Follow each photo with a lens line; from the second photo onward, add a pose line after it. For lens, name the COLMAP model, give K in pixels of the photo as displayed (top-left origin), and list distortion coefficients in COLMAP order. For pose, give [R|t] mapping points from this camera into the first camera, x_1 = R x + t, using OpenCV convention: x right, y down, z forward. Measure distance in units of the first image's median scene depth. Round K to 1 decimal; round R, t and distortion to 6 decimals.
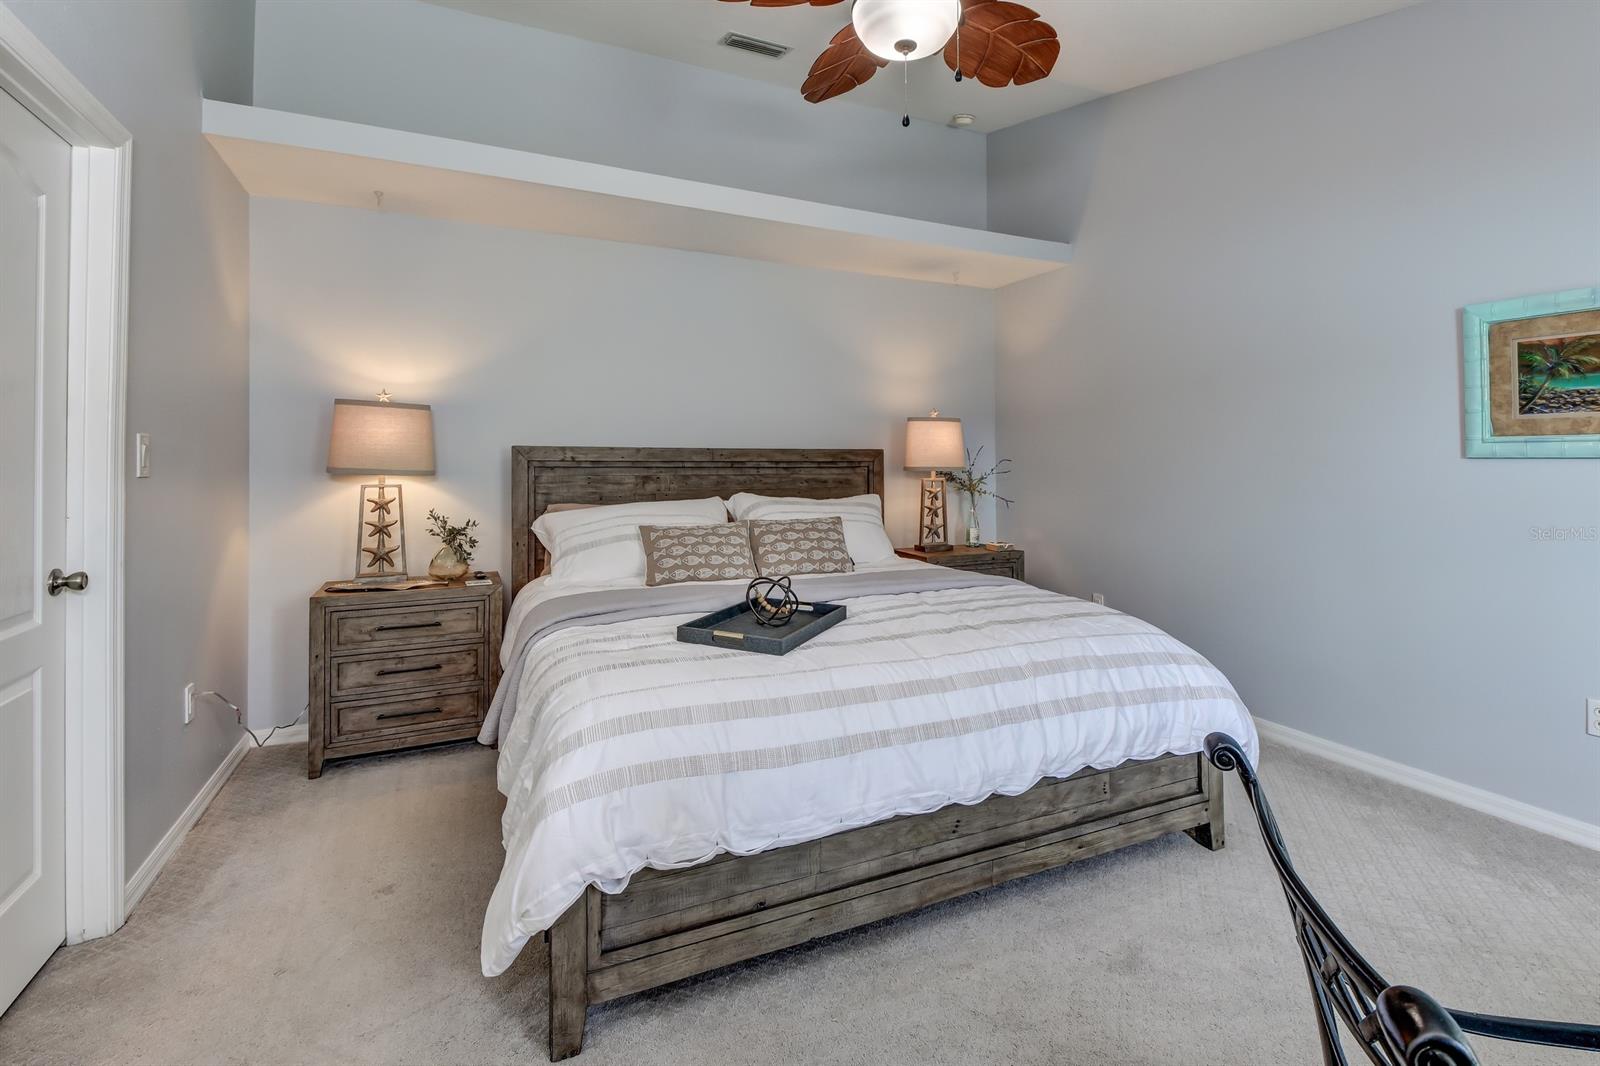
lens RADIAL K [[731.5, 0, 812.4], [0, 731.5, 462.2], [0, 0, 1]] dist [0.027555, -0.000126]
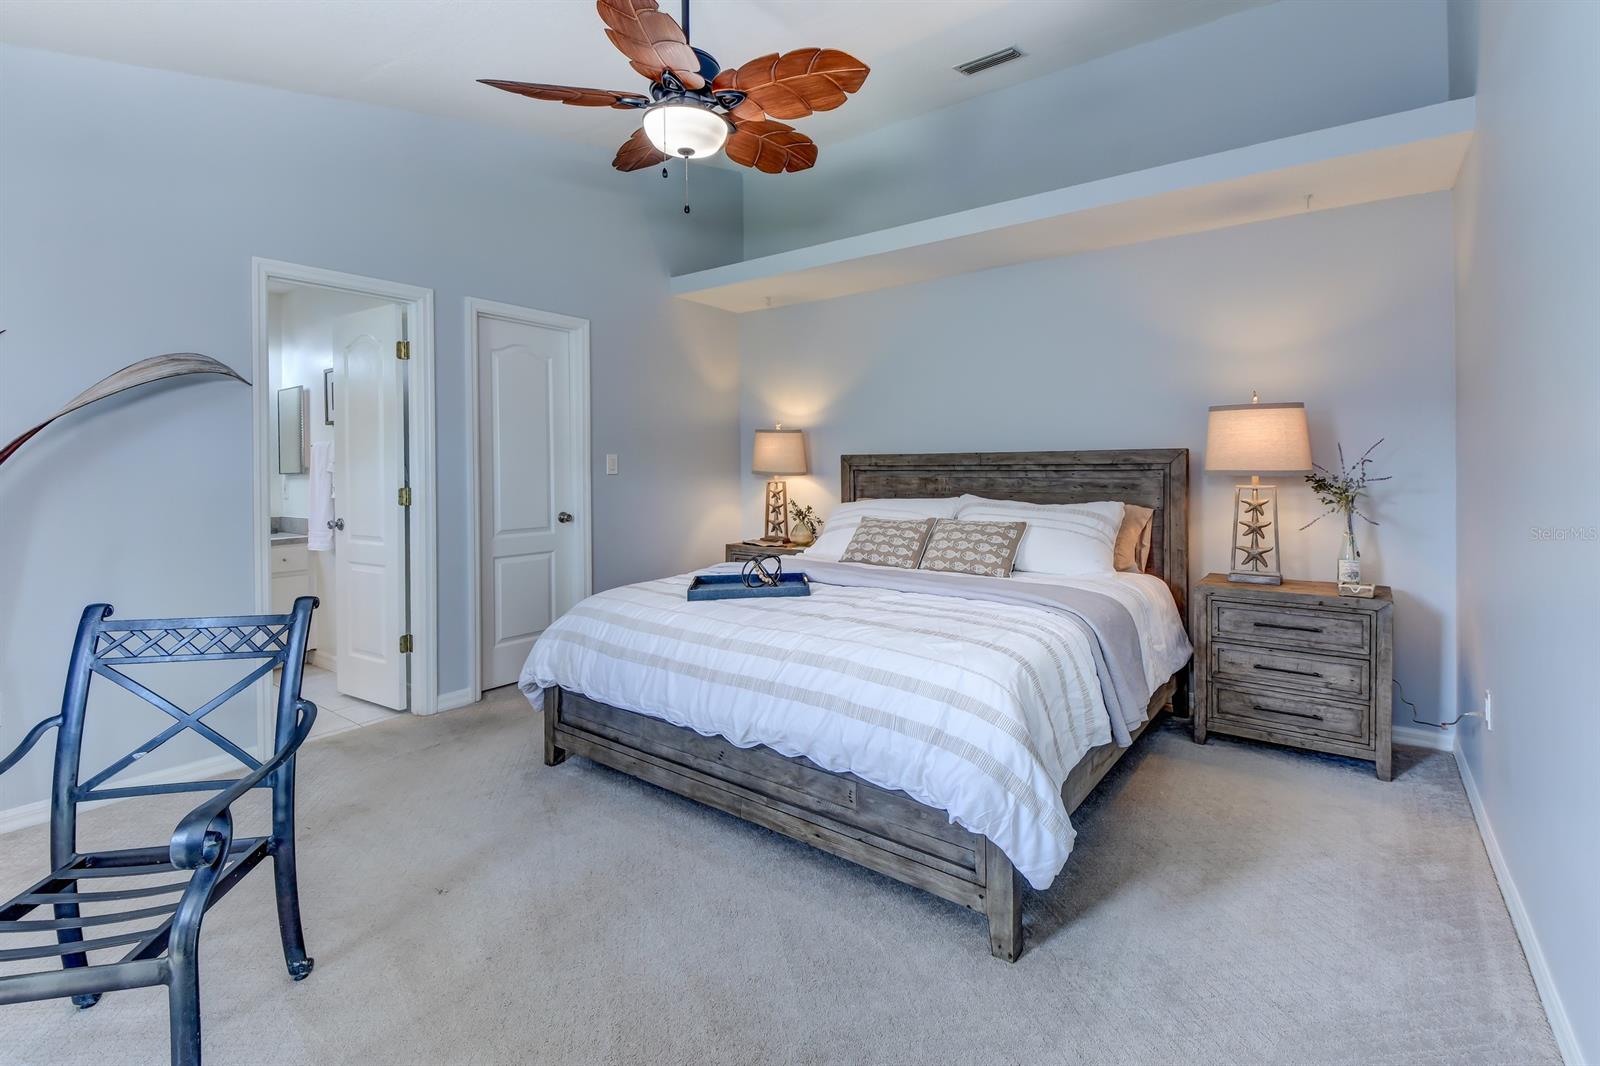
lens RADIAL K [[731.5, 0, 812.4], [0, 731.5, 462.2], [0, 0, 1]] dist [0.027555, -0.000126]
pose [[0.463082, -0.007836, -0.886281, 0.815419], [0.008364, 0.999955, -0.004471, -0.002690], [0.886276, -0.005343, 0.463127, 0.324636]]
